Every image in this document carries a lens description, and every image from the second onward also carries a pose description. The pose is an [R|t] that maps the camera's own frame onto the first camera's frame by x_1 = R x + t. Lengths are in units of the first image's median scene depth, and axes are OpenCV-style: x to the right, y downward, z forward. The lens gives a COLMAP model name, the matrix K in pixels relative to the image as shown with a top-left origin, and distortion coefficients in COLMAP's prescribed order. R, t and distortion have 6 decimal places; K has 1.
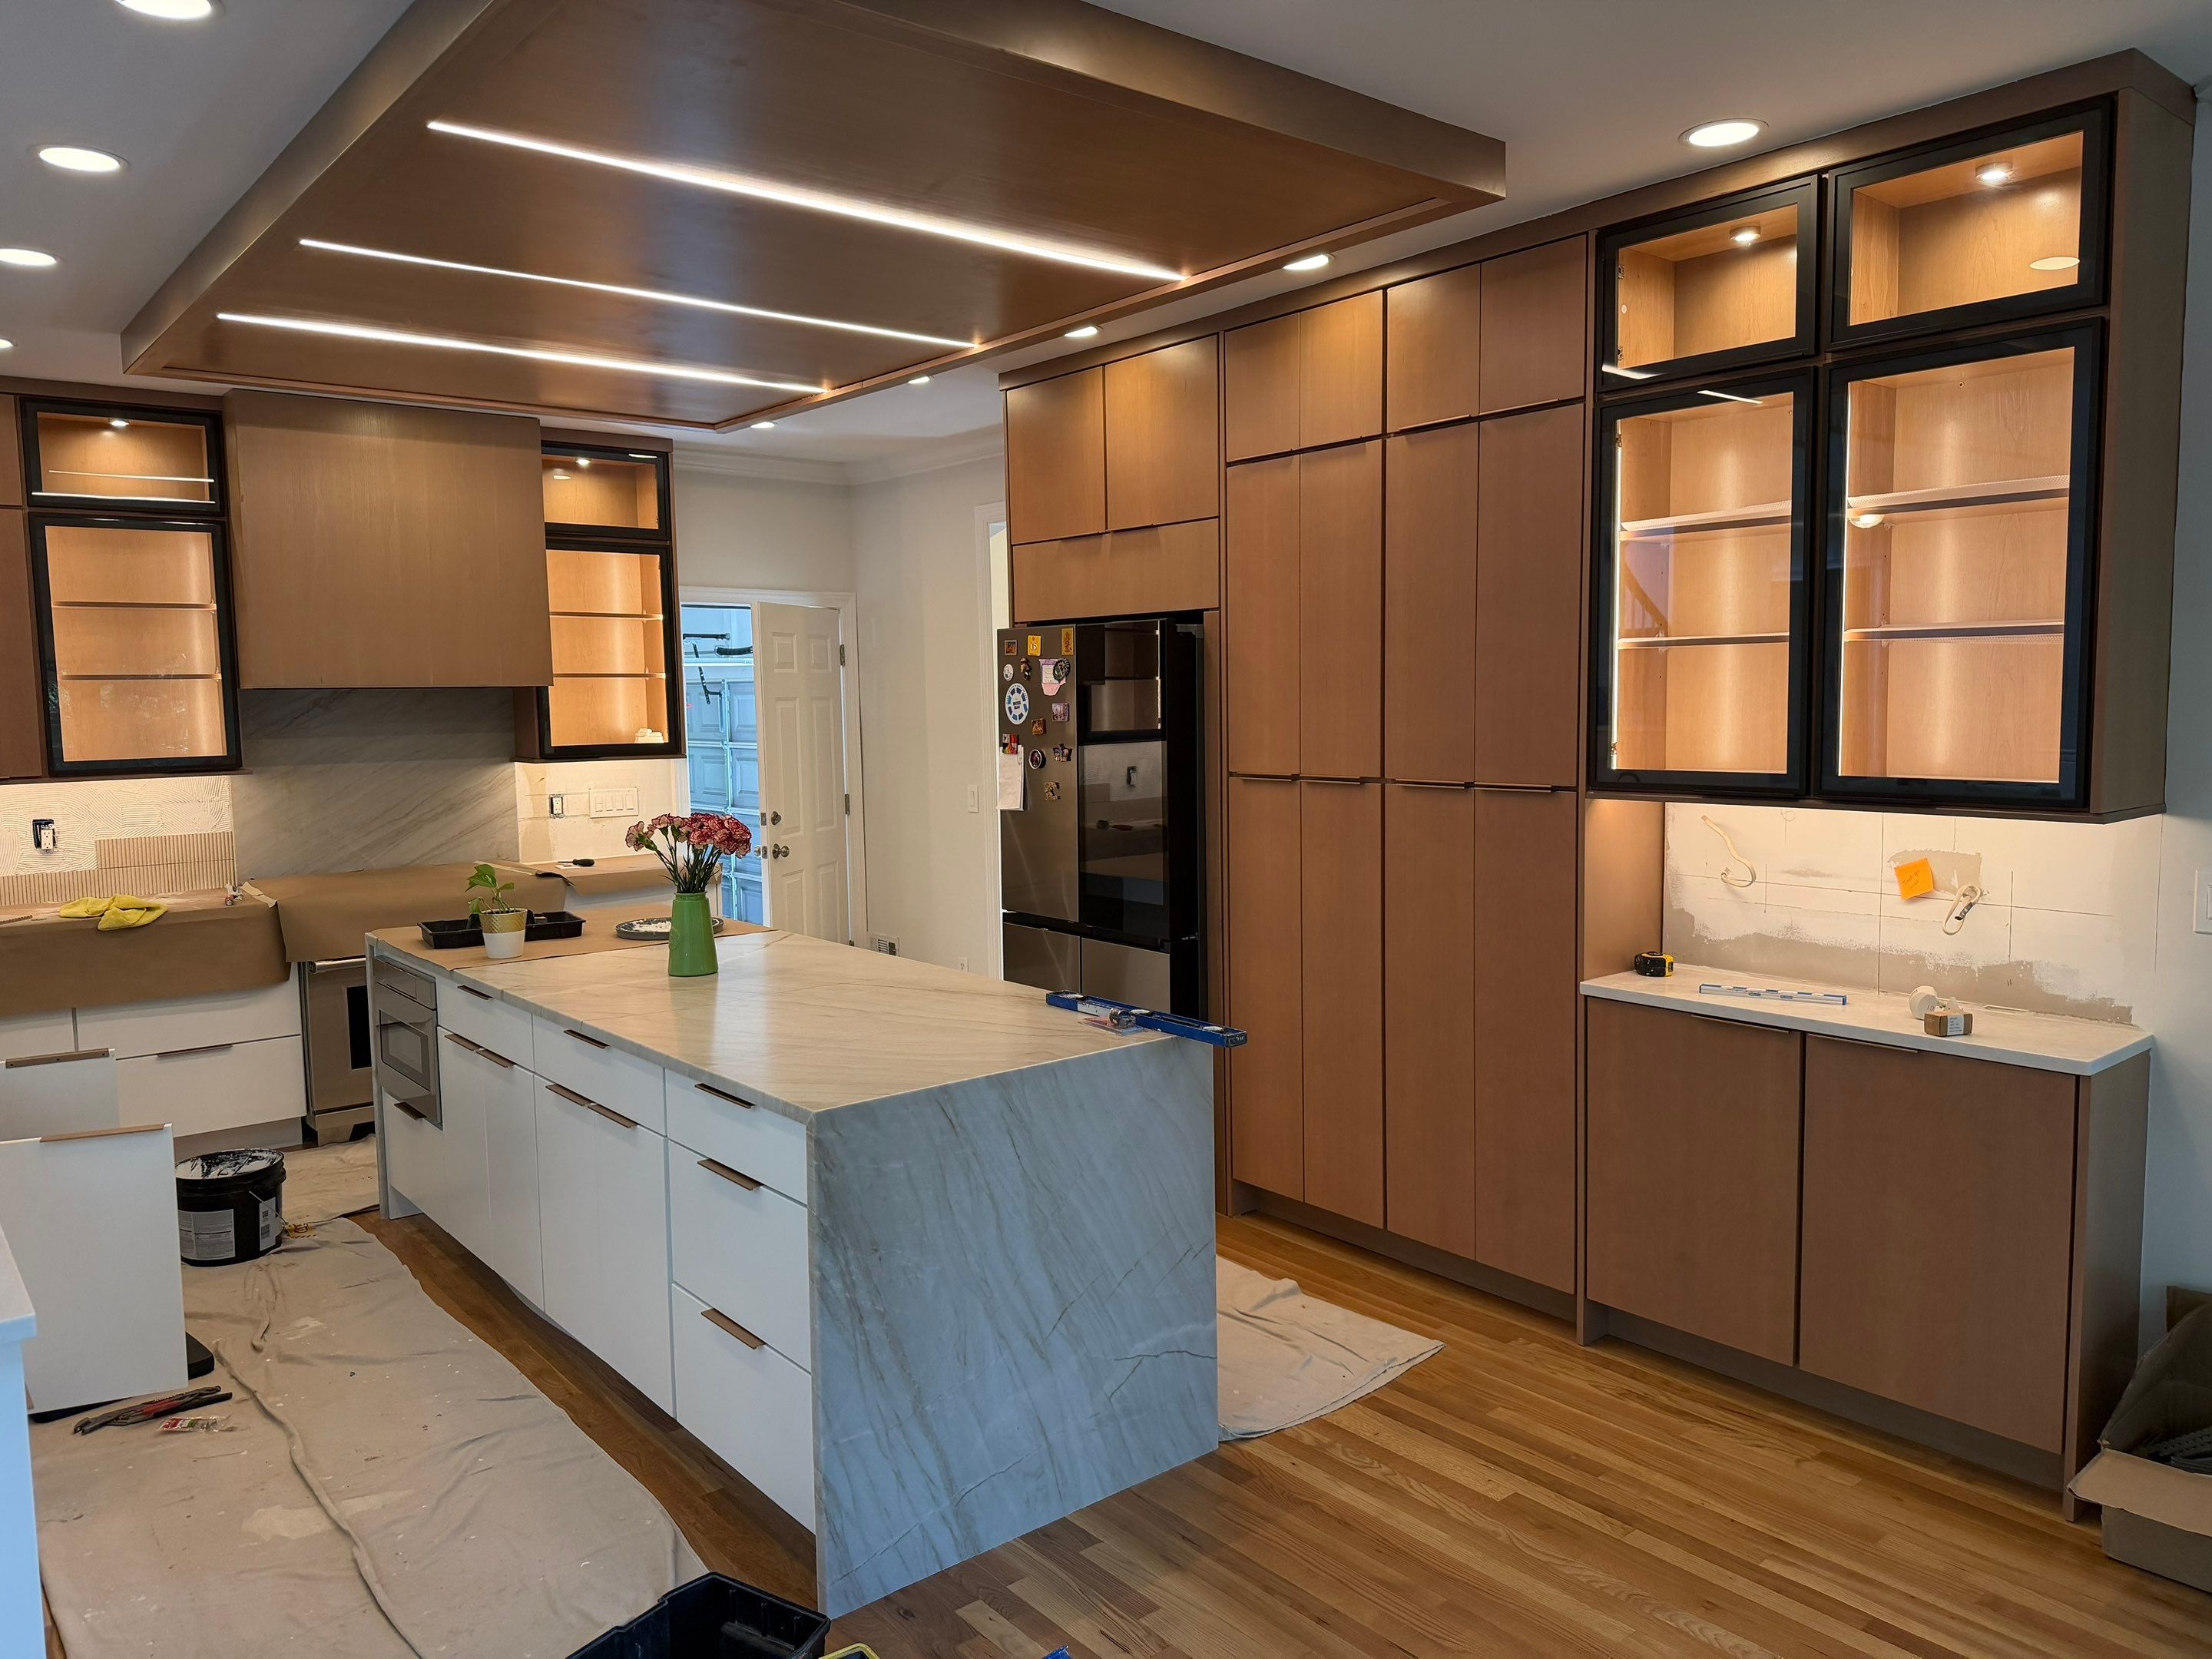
lens RADIAL K [[1544.8, 0, 1102.1], [0, 1544.8, 813.0], [0, 0, 1]] dist [0.118973, -0.162381]
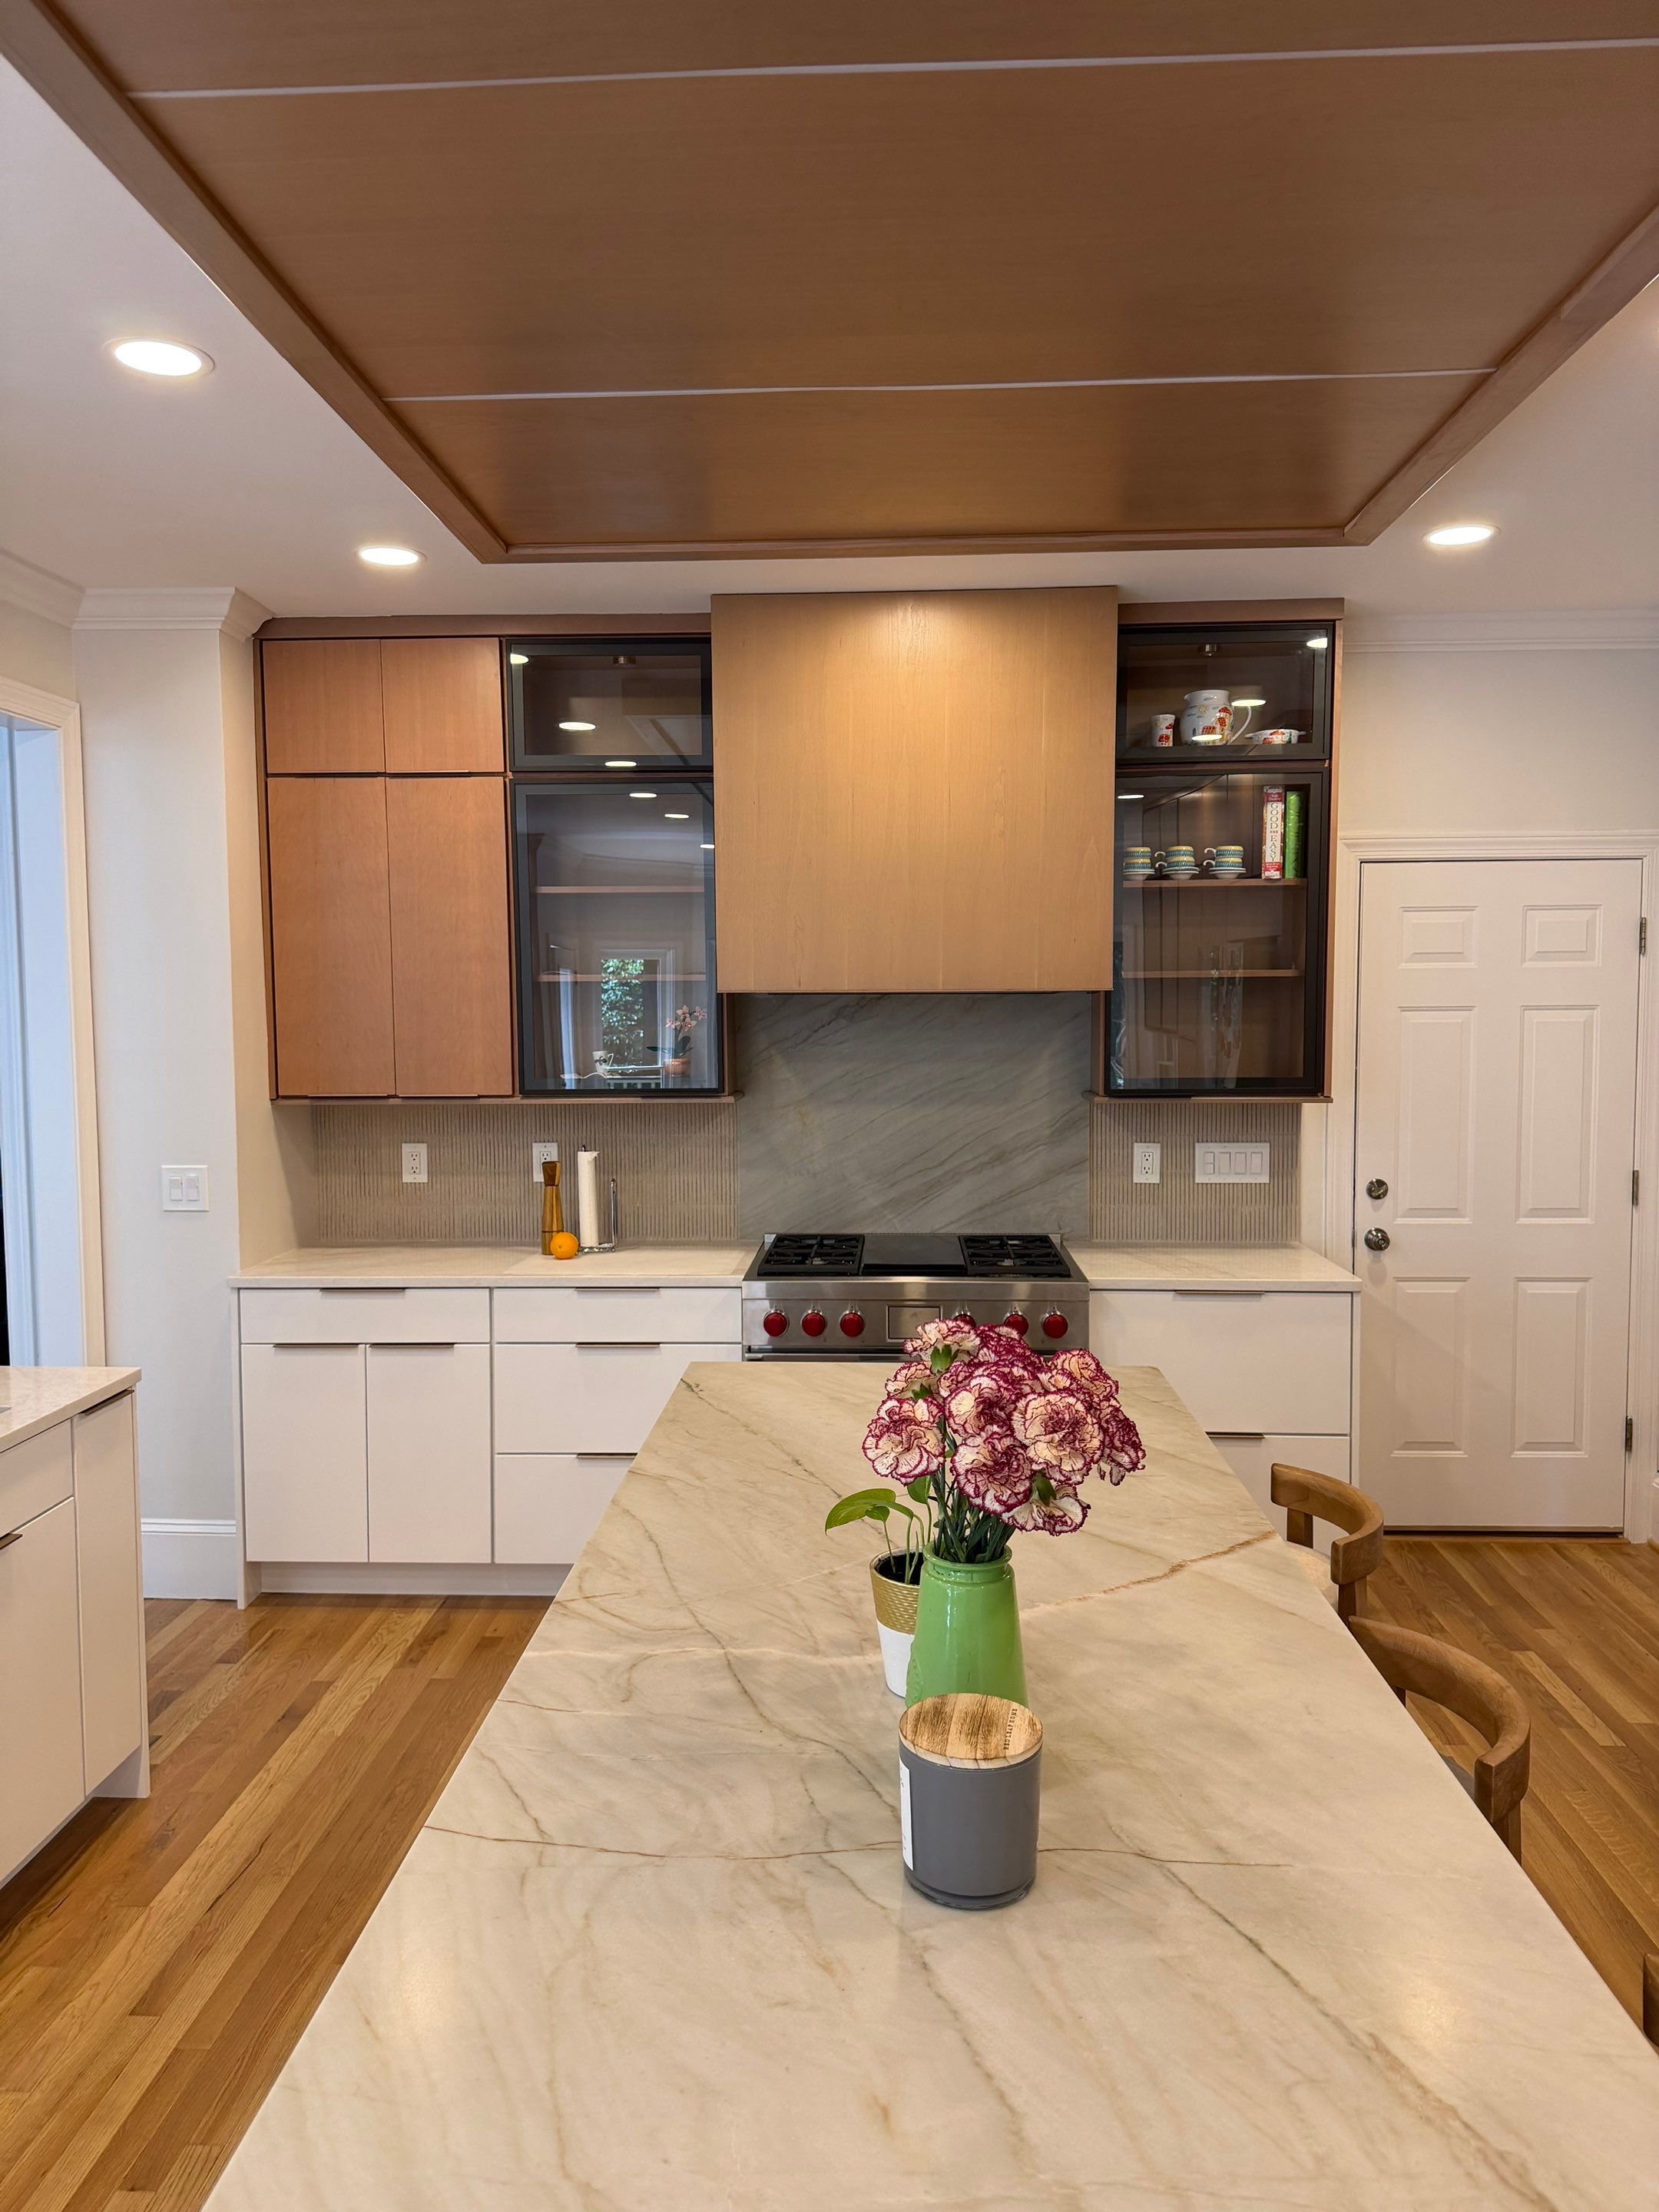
lens RADIAL K [[1498.7, 0, 820.4], [0, 1498.7, 1106.6], [0, 0, 1]] dist [0.019654, -0.001521]
pose [[0.733637, 0.058430, -0.677025, -0.009579], [-0.062125, 0.997891, 0.018802, -0.043312], [0.676696, 0.028267, 0.735720, 0.542403]]
